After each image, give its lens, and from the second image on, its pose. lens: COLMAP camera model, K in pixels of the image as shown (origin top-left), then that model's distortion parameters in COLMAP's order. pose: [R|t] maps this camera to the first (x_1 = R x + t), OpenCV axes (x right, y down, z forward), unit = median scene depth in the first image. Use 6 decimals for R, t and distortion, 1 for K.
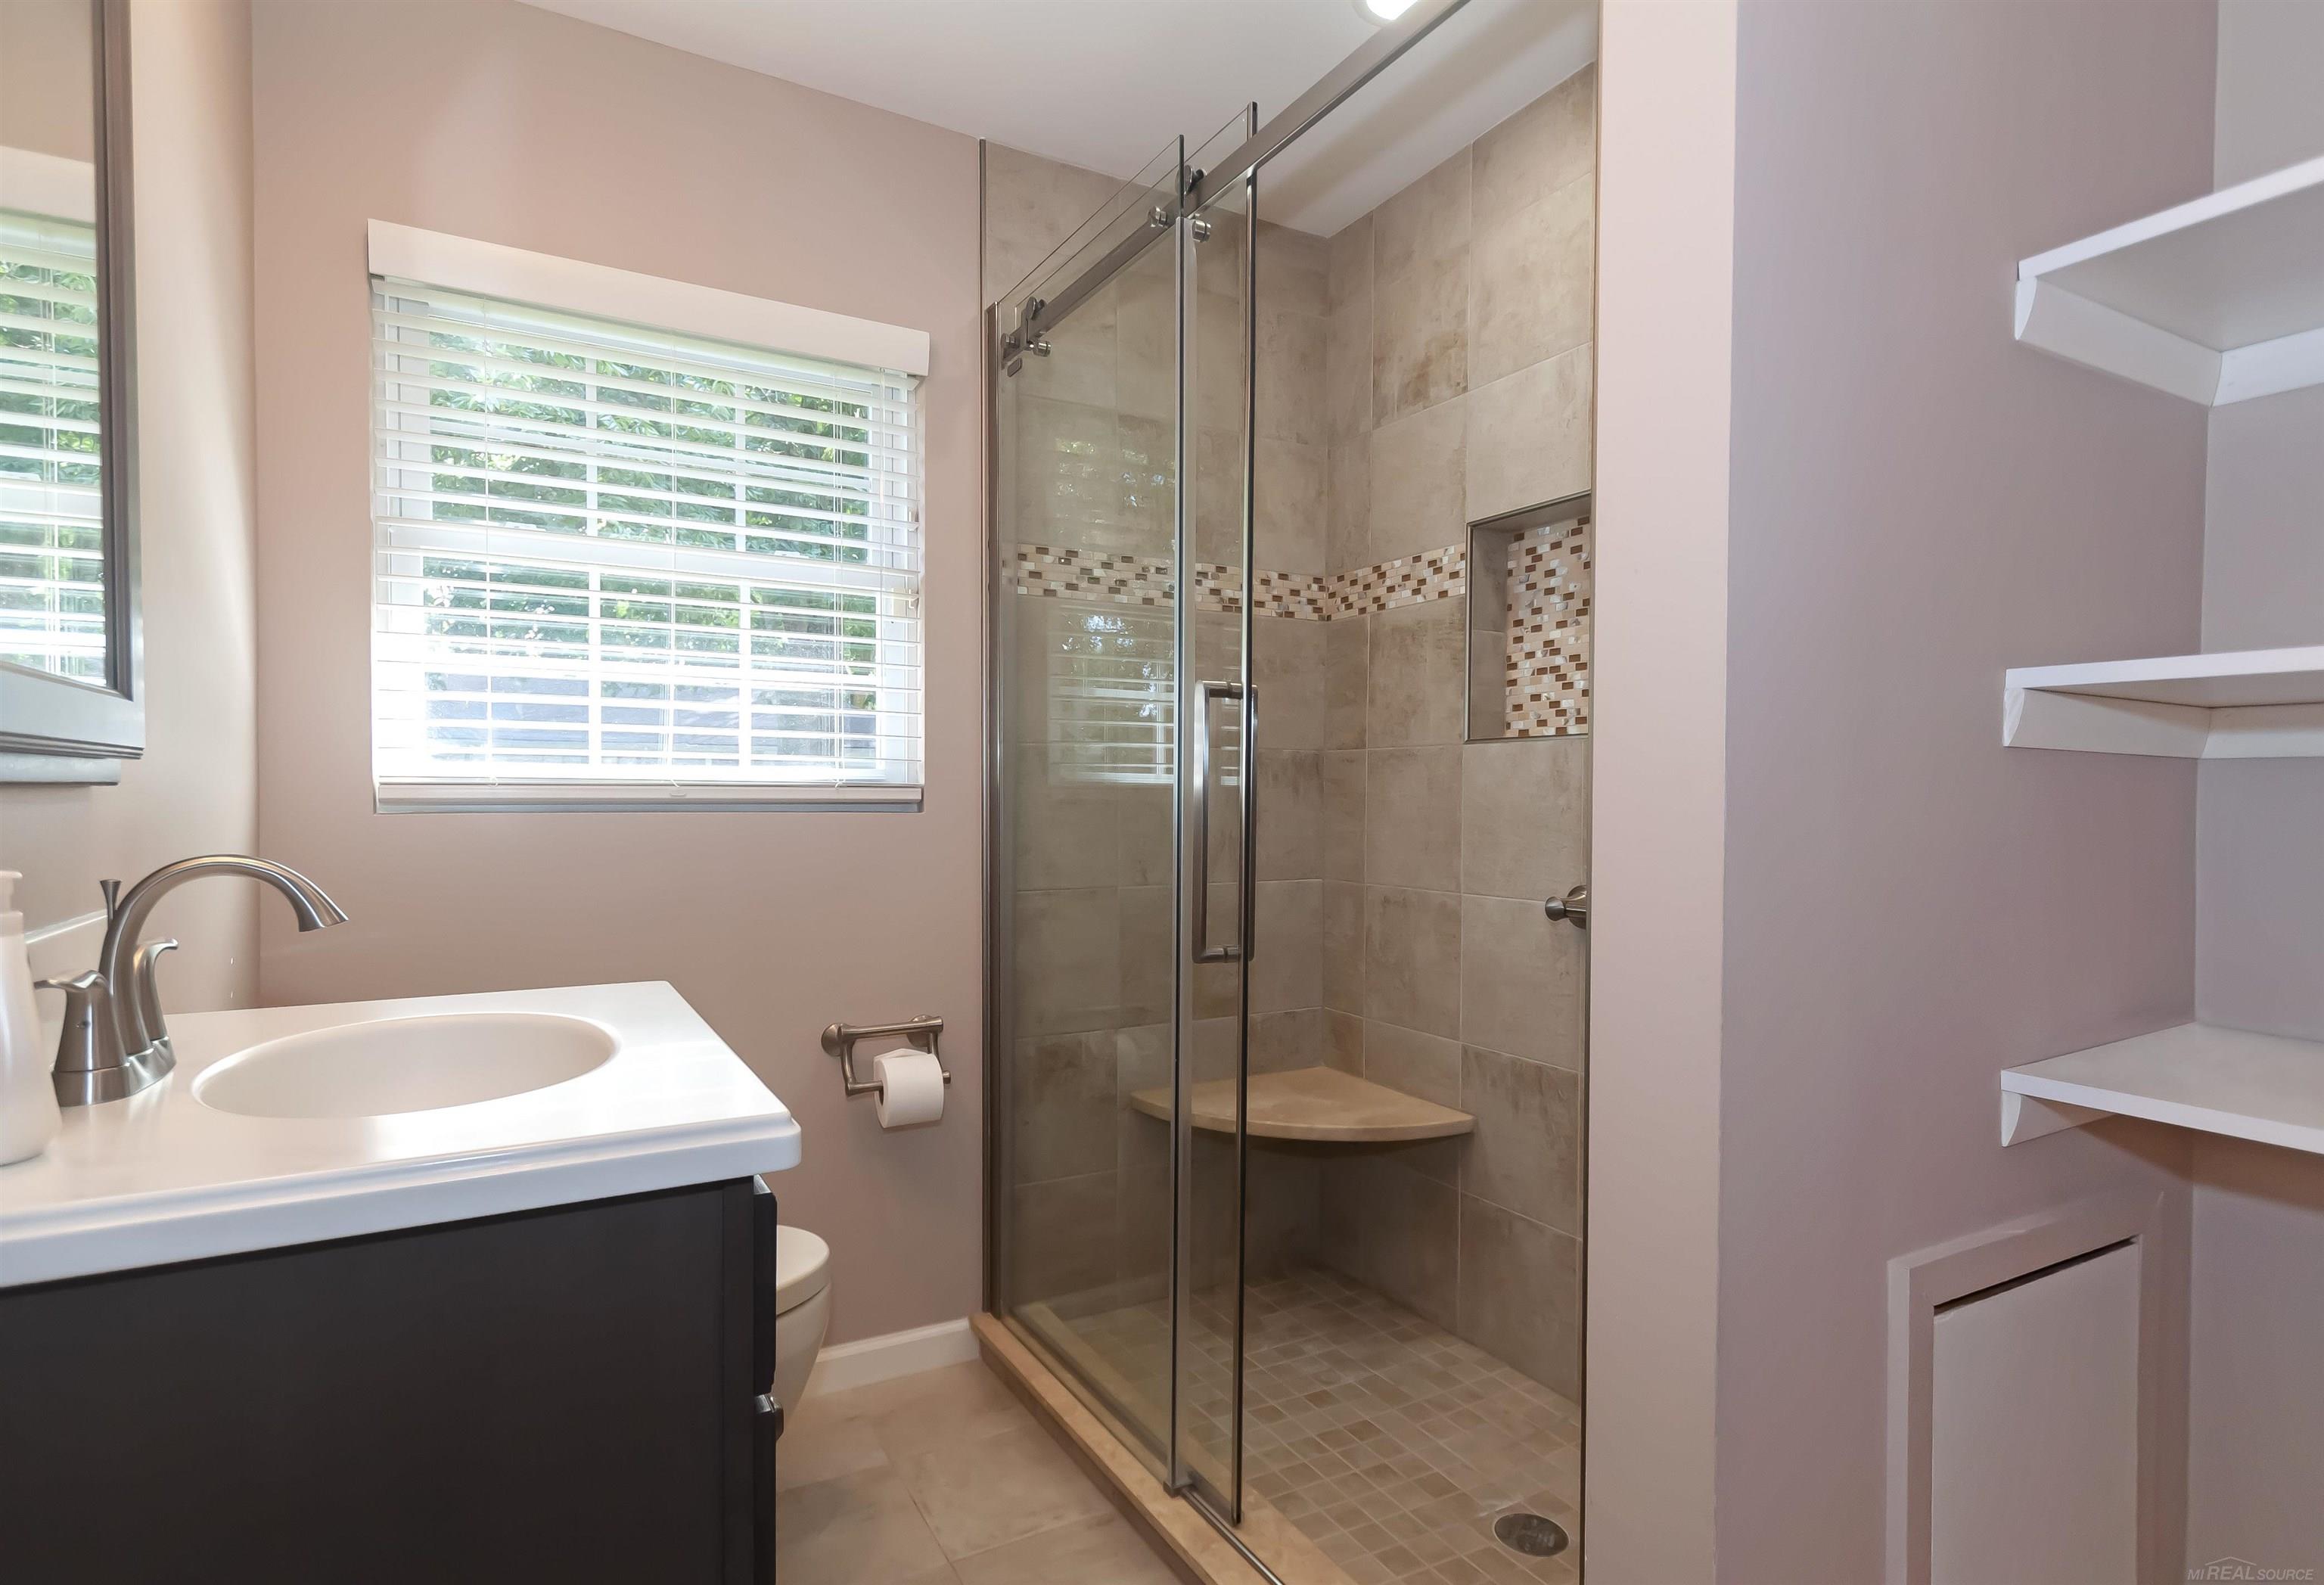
lens RADIAL K [[1218.1, 0, 1161.8], [0, 1218.1, 796.6], [0, 0, 1]] dist [-0.001754, -0.000123]
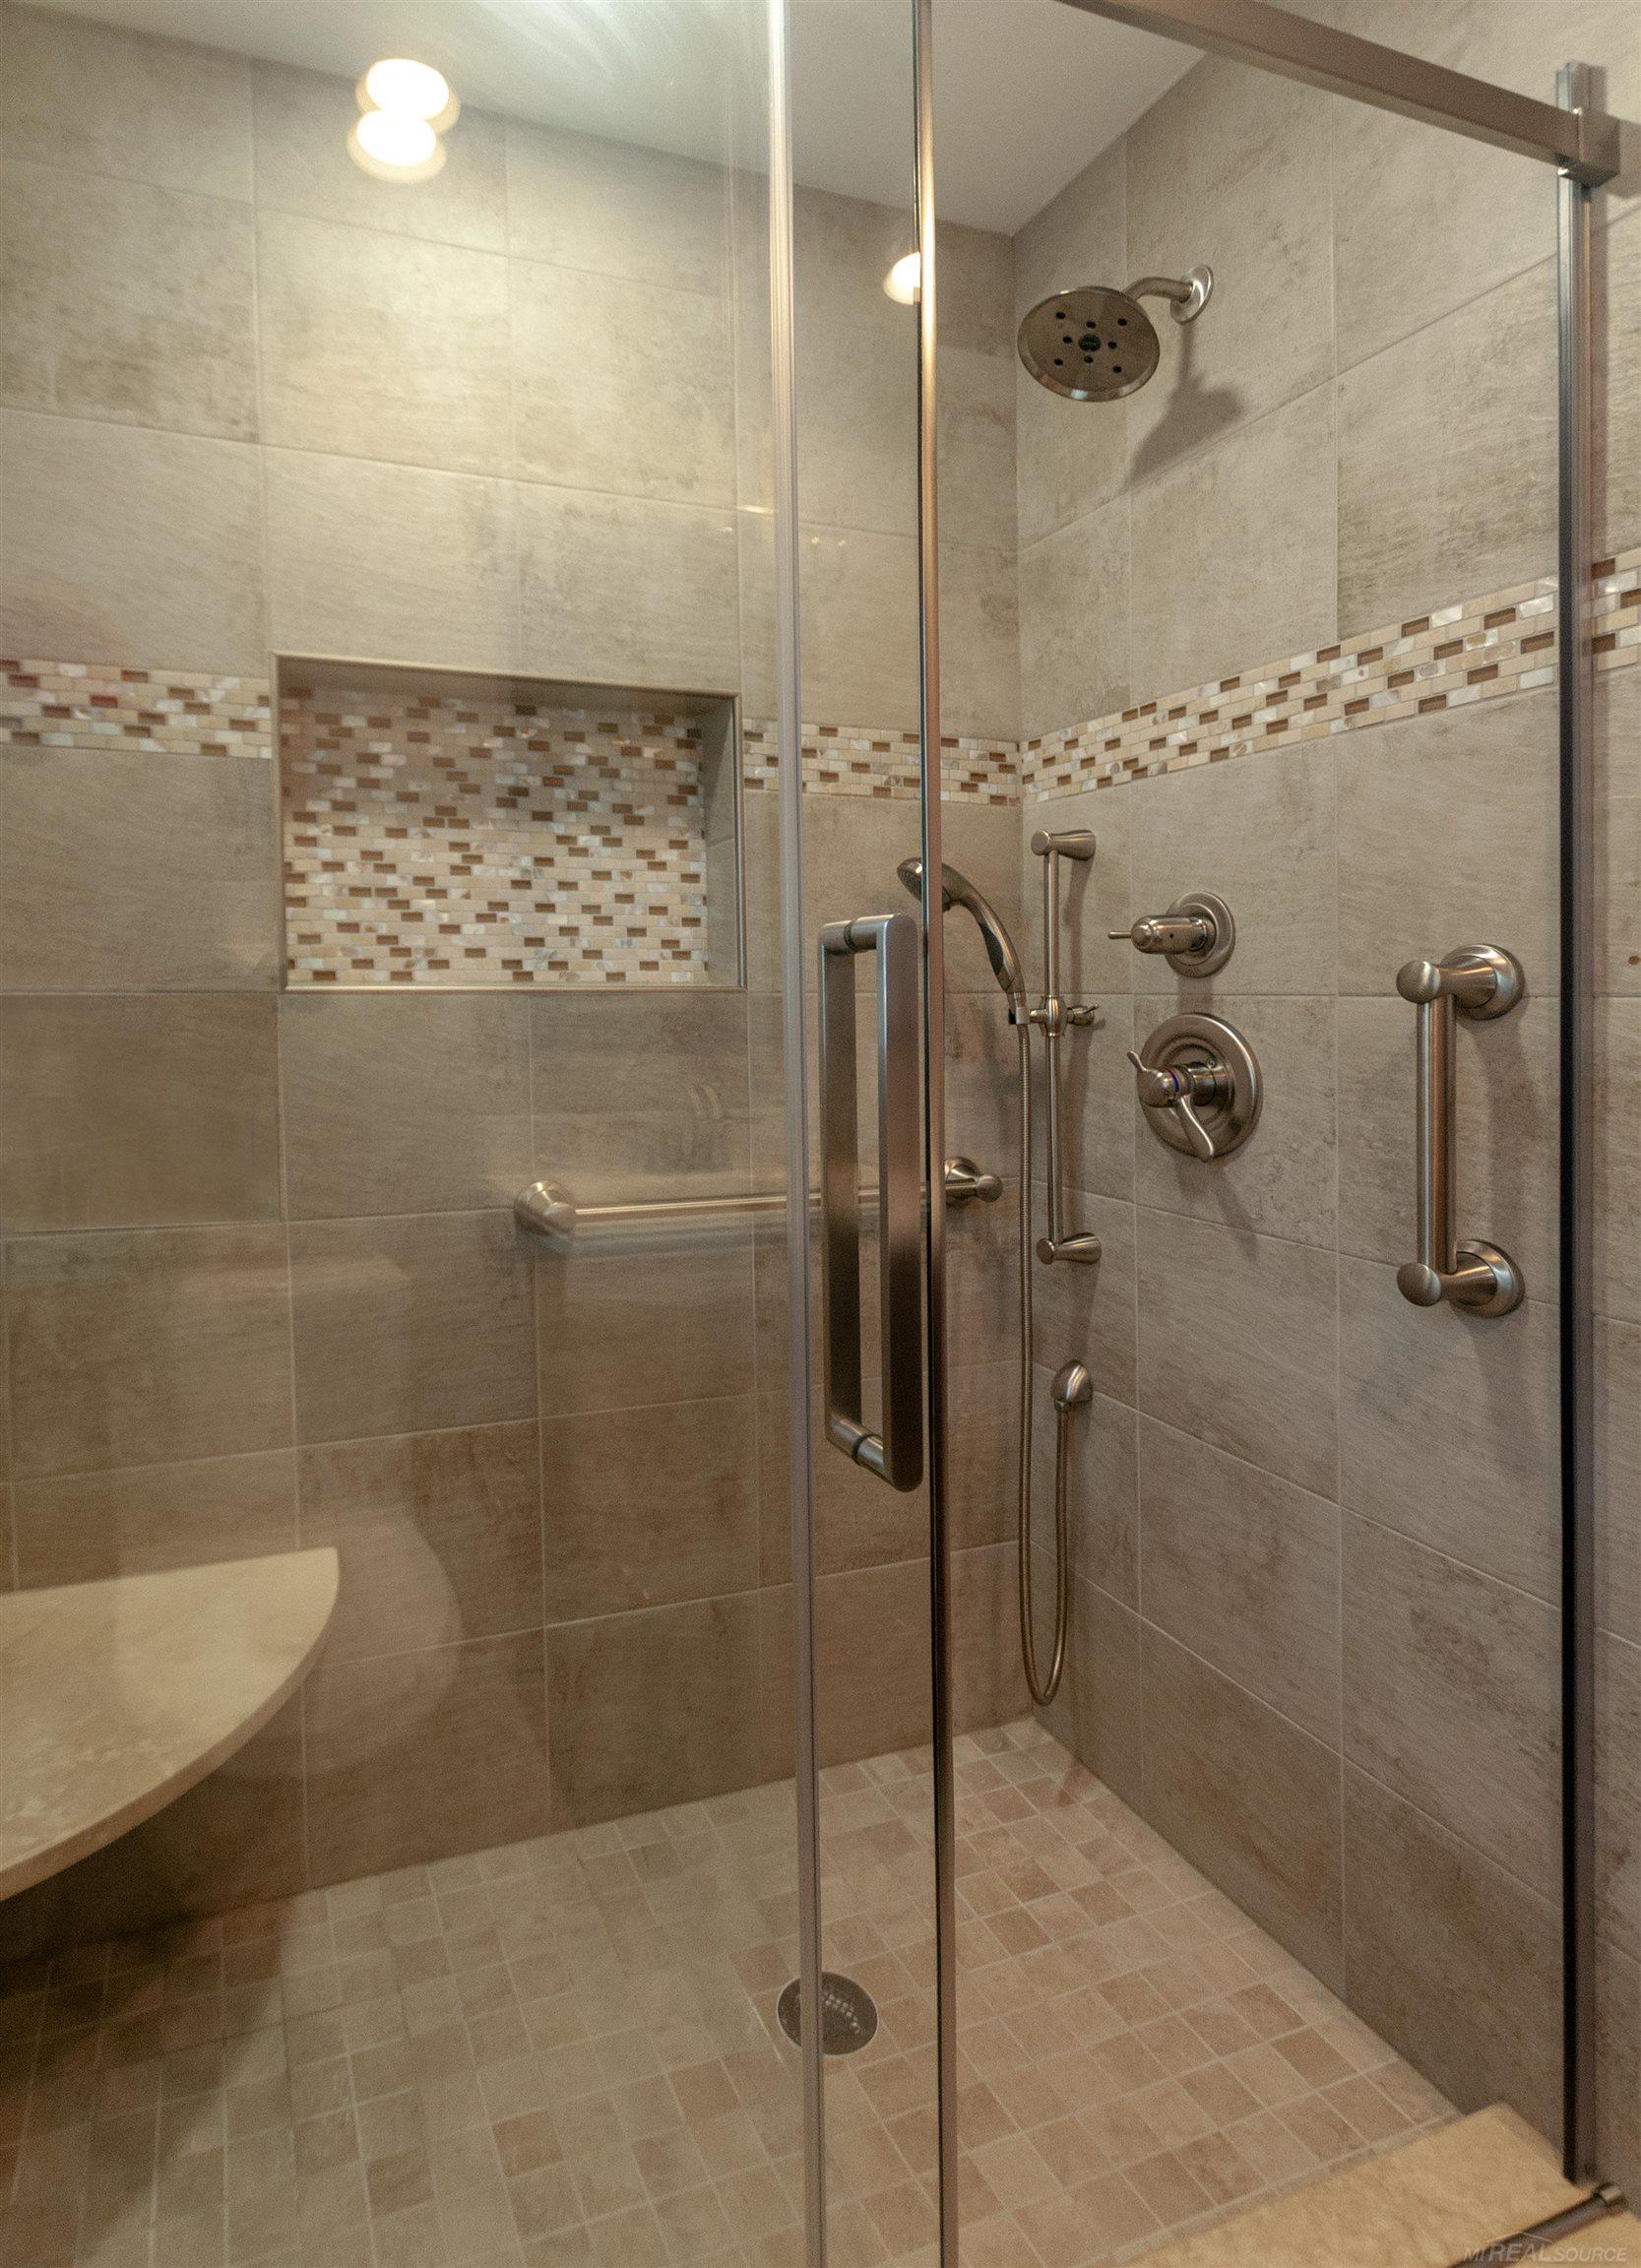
lens RADIAL K [[1044.3, 0, 800.4], [0, 1044.3, 1022.2], [0, 0, 1]] dist [0.002110, -0.000337]
pose [[0.200132, -0.025420, 0.979439, -0.240963], [0.005666, 0.999677, 0.024788, -0.038748], [-0.979753, 0.000589, 0.200211, 0.608844]]
